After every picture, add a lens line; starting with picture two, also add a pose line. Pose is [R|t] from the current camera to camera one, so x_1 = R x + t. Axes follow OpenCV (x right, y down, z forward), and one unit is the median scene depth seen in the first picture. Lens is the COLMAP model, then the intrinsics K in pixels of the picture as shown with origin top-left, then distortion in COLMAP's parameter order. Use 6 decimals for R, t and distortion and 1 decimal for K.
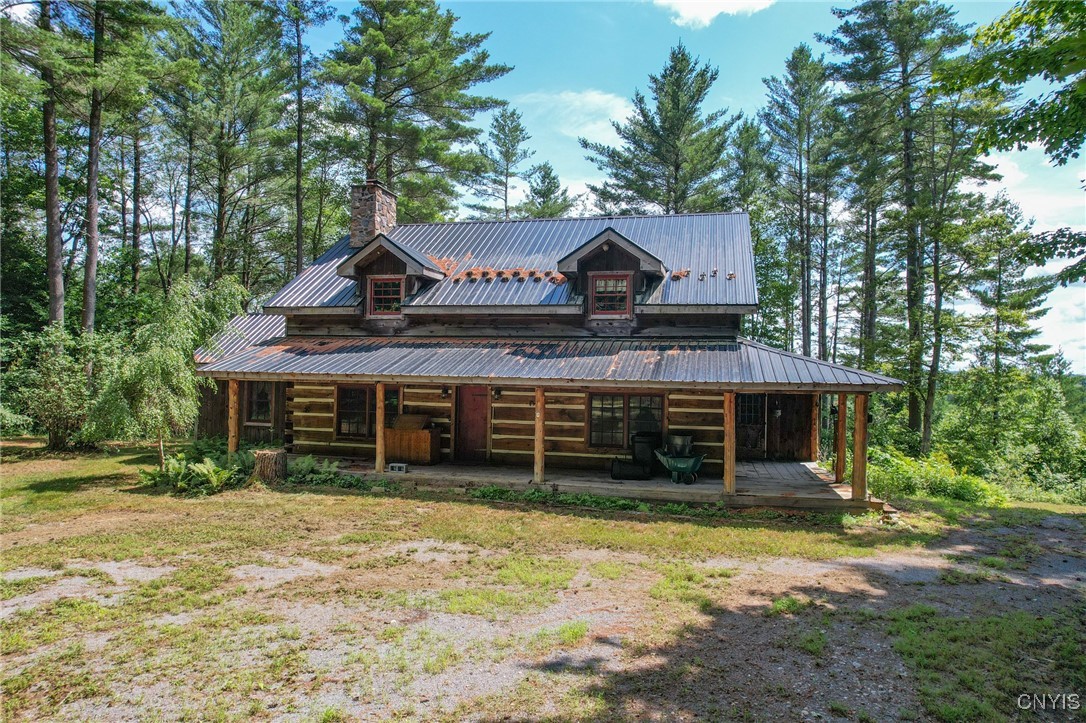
lens RADIAL K [[689.2, 0, 543.0], [0, 689.2, 361.5], [0, 0, 1]] dist [-0.068036, 0.059213]
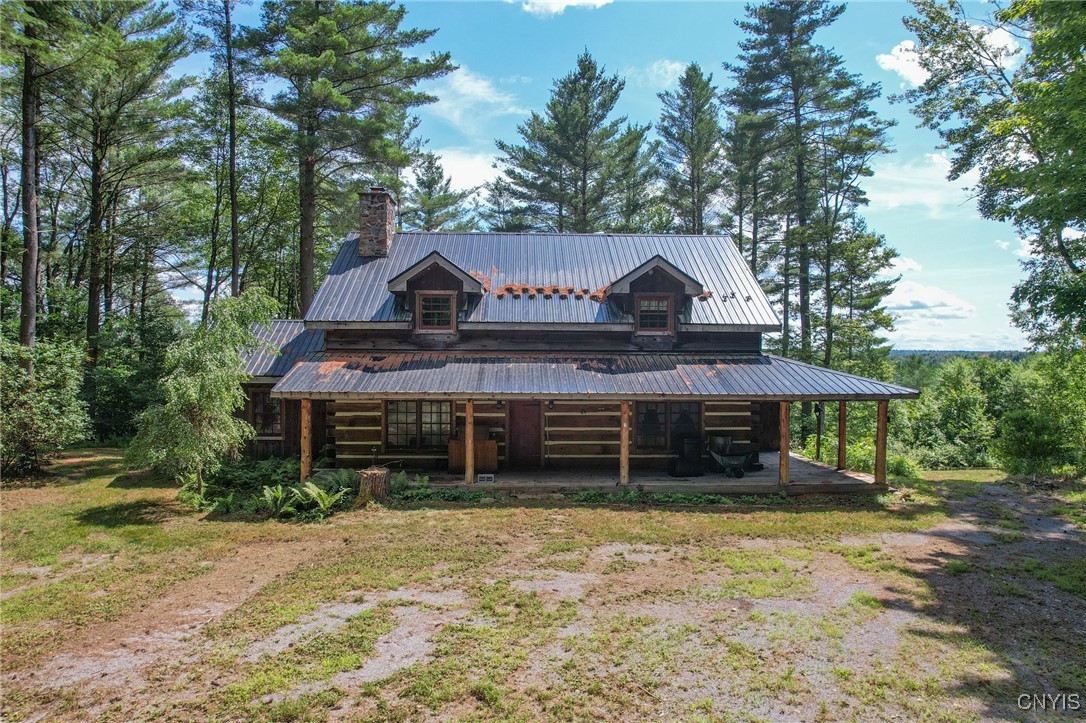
lens RADIAL K [[704.1, 0, 543.0], [0, 704.1, 361.5], [0, 0, 1]] dist [-0.046914, 0.001940]
pose [[0.962954, -0.015126, 0.269239, -0.399301], [0.007580, 0.999549, 0.029045, -0.054834], [-0.269557, -0.025928, 0.962635, -0.067058]]
